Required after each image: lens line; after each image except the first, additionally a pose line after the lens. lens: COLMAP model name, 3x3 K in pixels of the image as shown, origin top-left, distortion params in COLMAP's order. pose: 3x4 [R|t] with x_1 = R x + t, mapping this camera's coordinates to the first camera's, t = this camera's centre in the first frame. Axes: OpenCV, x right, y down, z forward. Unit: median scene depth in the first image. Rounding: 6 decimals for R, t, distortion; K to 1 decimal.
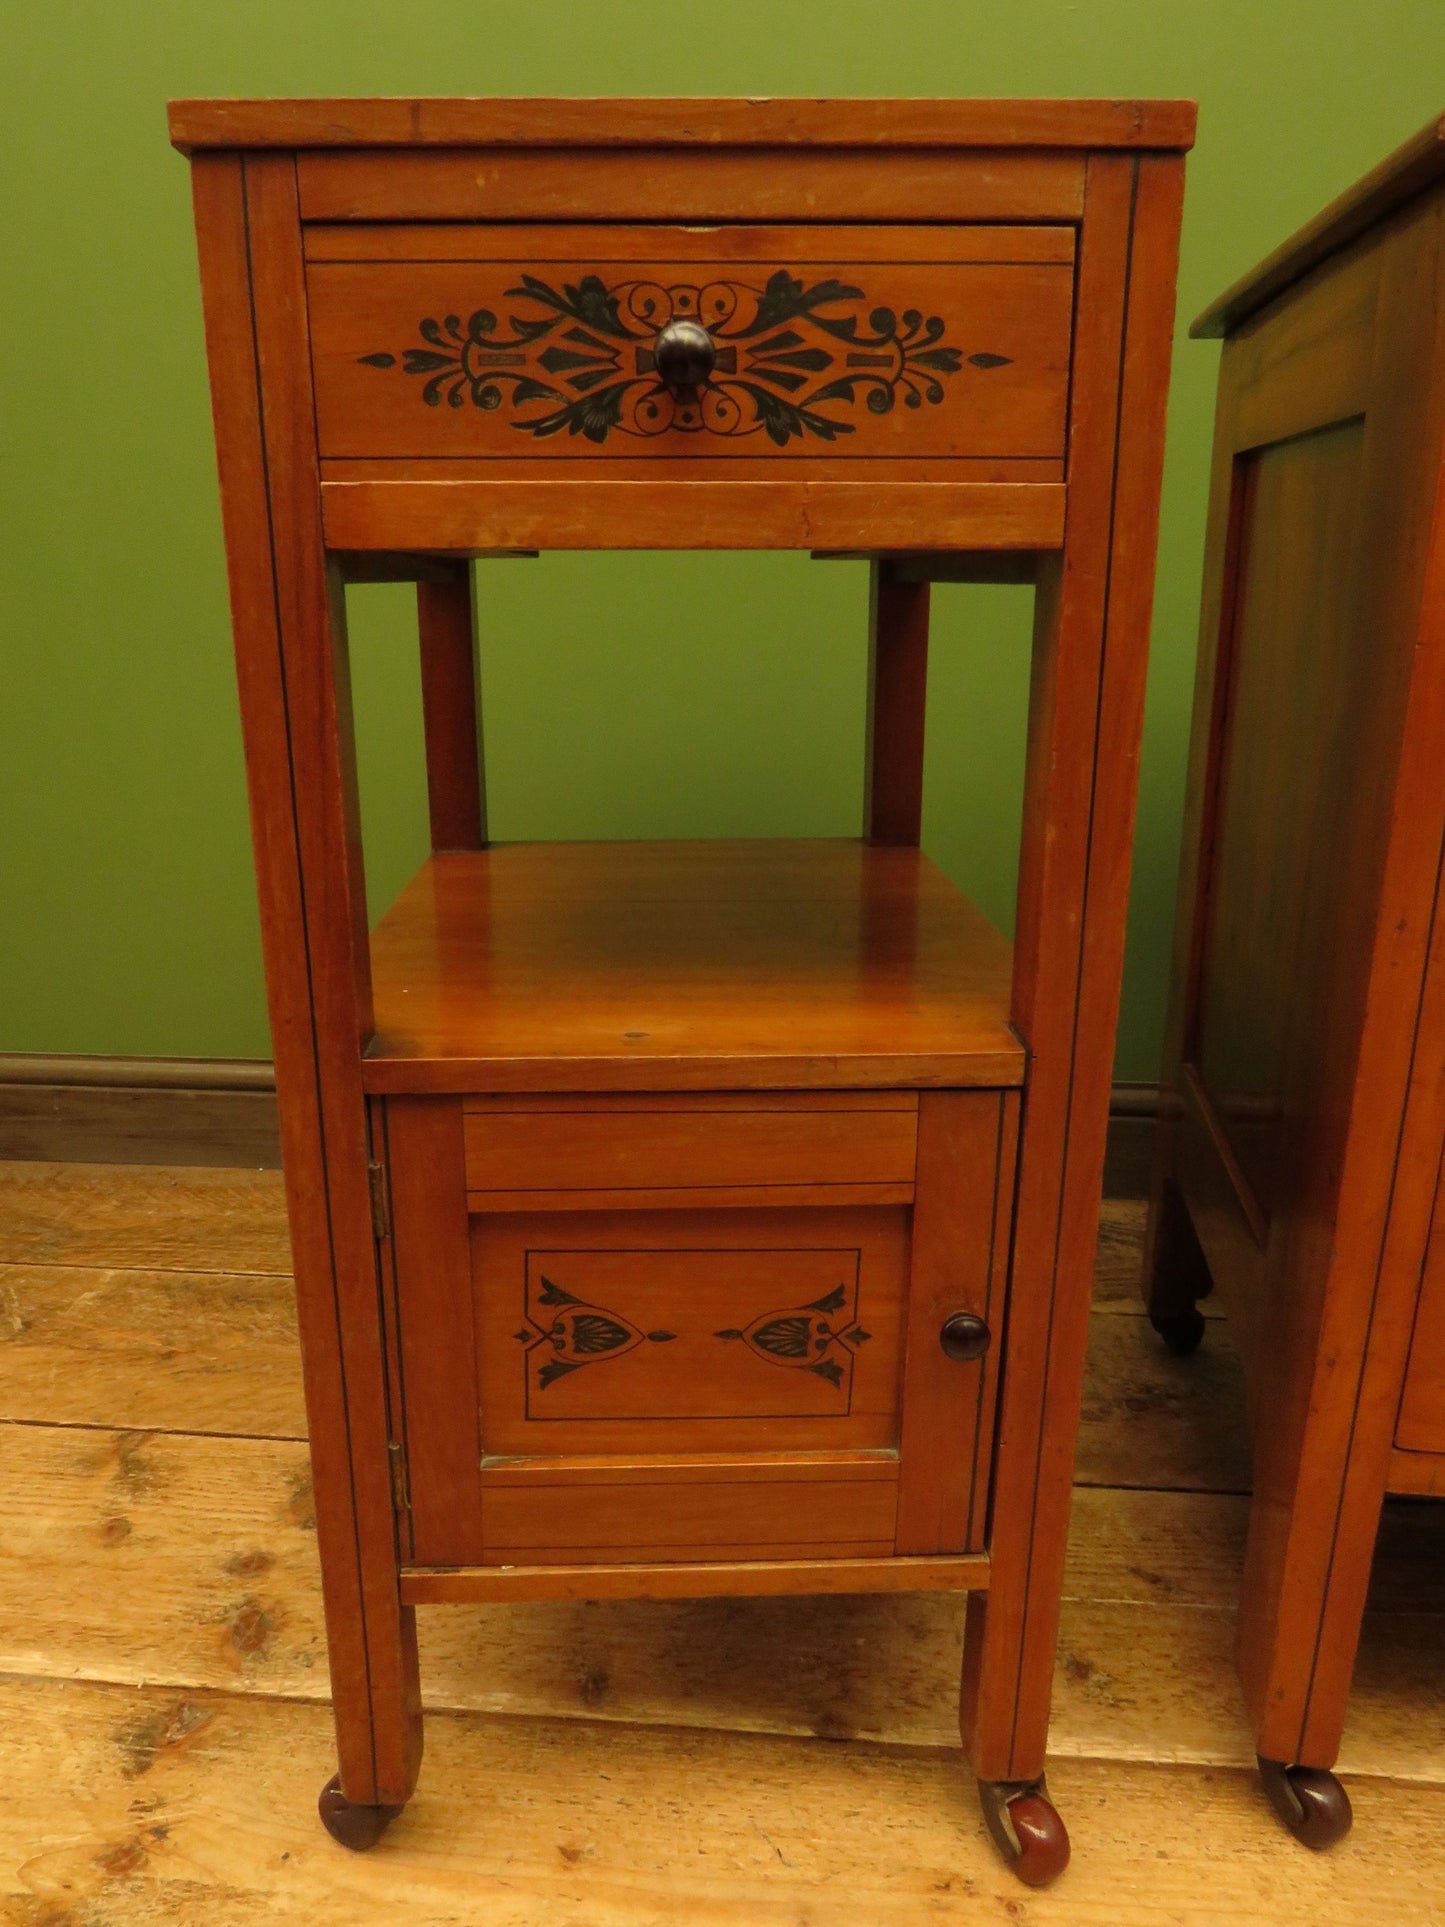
lens RADIAL K [[1359.9, 0, 710.3], [0, 1359.9, 969.8], [0, 0, 1]] dist [-0.036891, 0.008070]
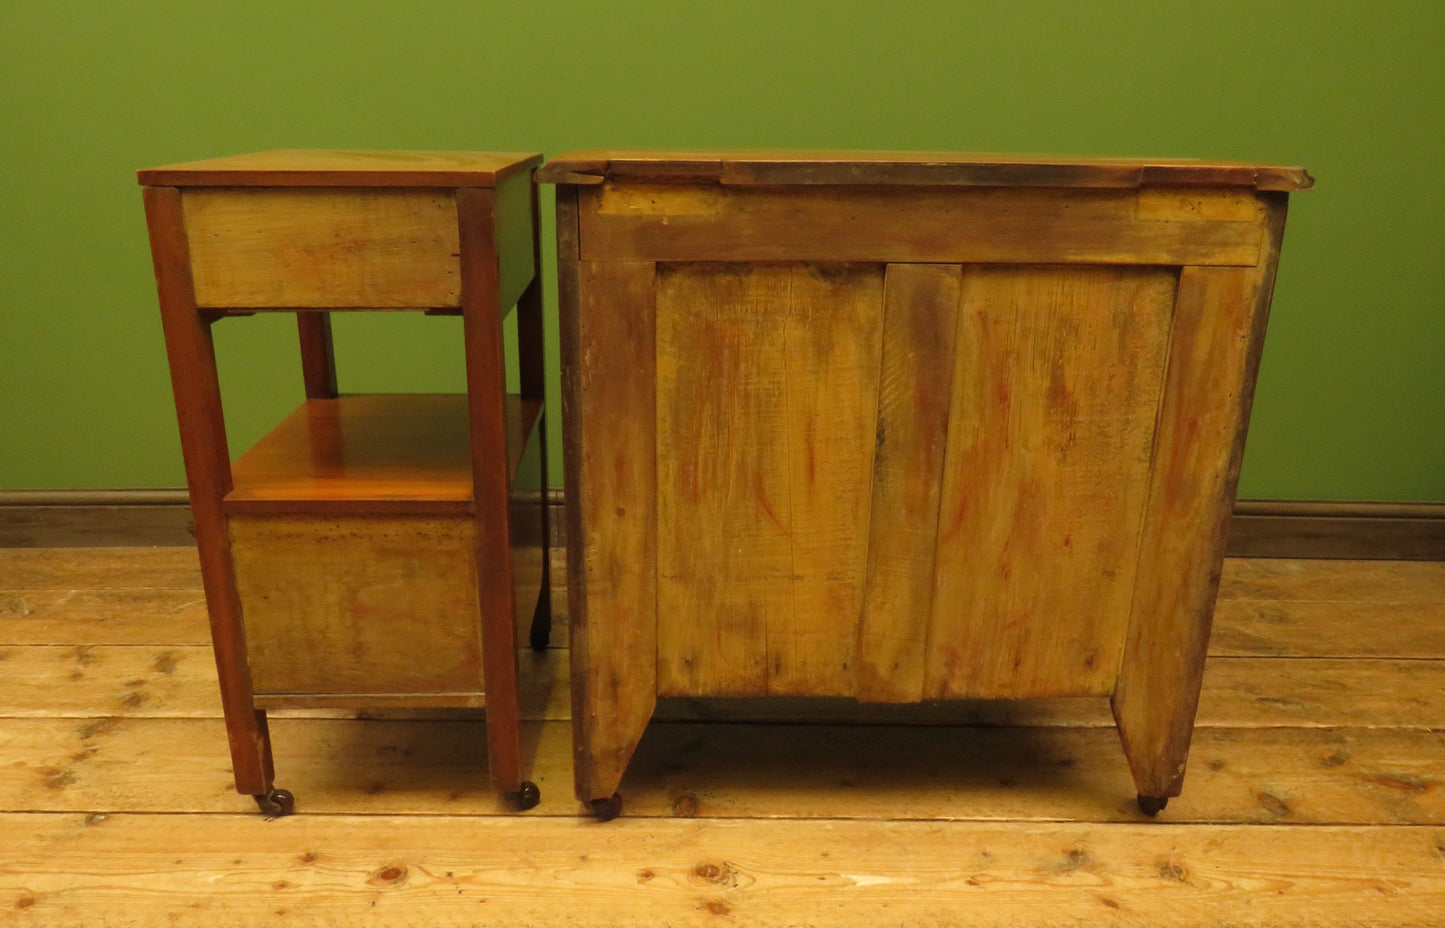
lens RADIAL K [[1102.6, 0, 719.4], [0, 1102.6, 496.5], [0, 0, 1]] dist [-0.040120, -0.004313]
pose [[0.993213, -0.026286, 0.113298, 0.590443], [0.023006, 0.999280, 0.030157, 0.100464], [-0.114009, -0.027346, 0.993103, -1.269318]]
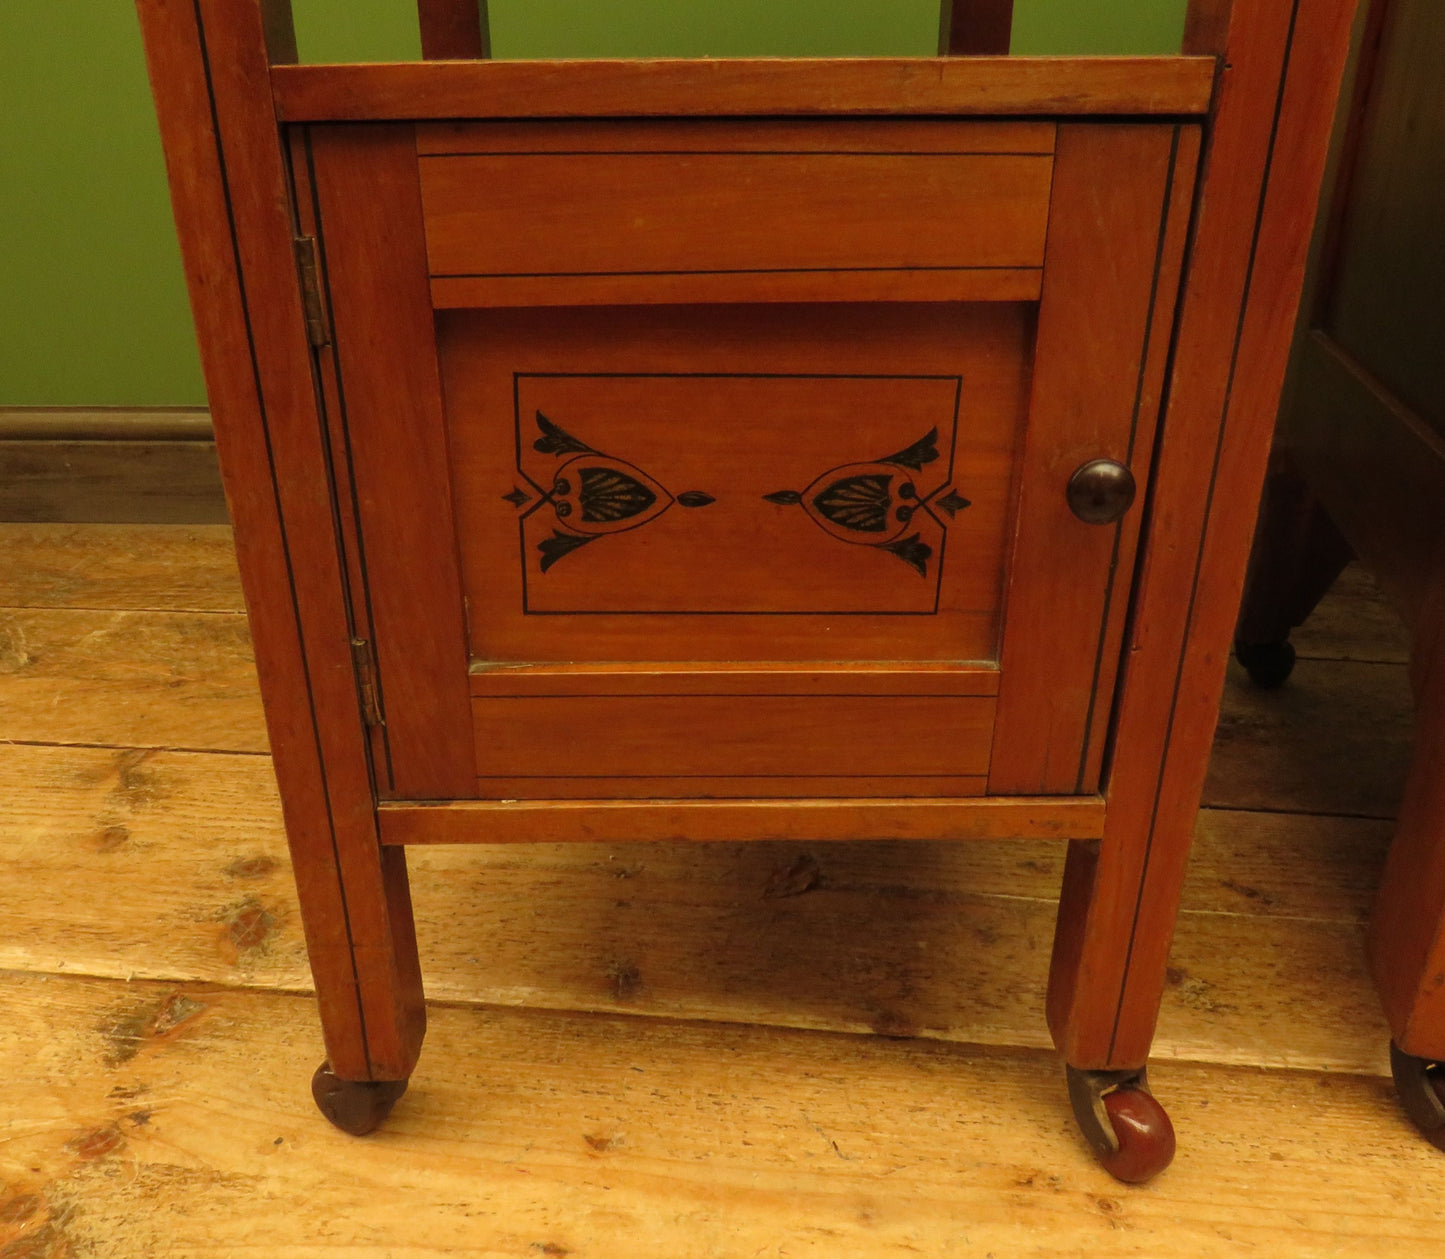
lens RADIAL K [[1254.8, 0, 694.6], [0, 1254.8, 696.3], [0, 0, 1]] dist [-0.021817, -0.003354]
pose [[0.999166, 0.000762, -0.040835, -0.006897], [0.006843, 0.982568, 0.185775, 0.213533], [0.040265, -0.185900, 0.981743, 0.243517]]
